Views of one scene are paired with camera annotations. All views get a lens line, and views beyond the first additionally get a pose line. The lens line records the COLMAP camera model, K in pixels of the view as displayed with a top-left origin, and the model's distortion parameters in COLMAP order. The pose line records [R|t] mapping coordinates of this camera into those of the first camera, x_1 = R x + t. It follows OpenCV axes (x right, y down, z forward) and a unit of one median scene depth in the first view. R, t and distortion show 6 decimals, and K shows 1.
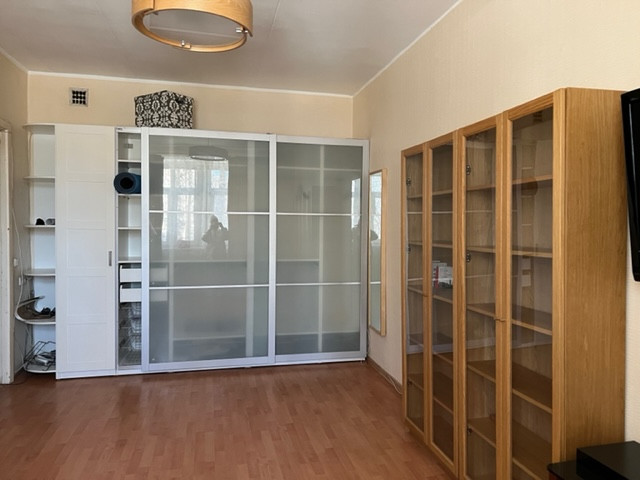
lens RADIAL K [[486.9, 0, 320.5], [0, 486.9, 237.9], [0, 0, 1]] dist [0.102699, -0.090857]
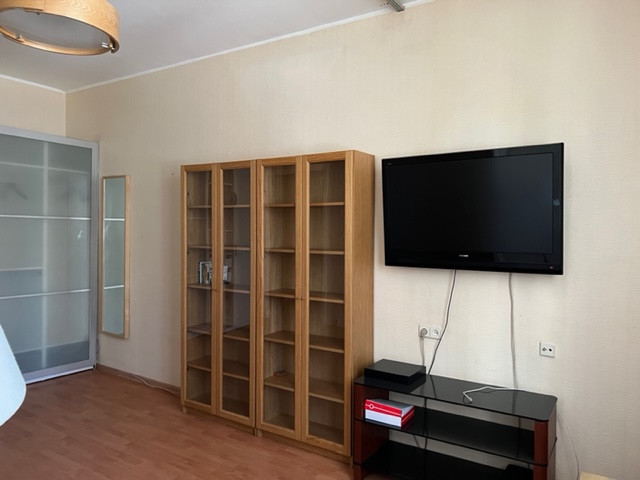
lens RADIAL K [[486.9, 0, 325.6], [0, 486.9, 237.7], [0, 0, 1]] dist [0.102699, -0.090857]
pose [[0.728036, -0.000493, 0.685539, -0.373849], [0.006154, 0.999964, -0.005816, -0.002573], [-0.685511, 0.008453, 0.728013, -0.056212]]
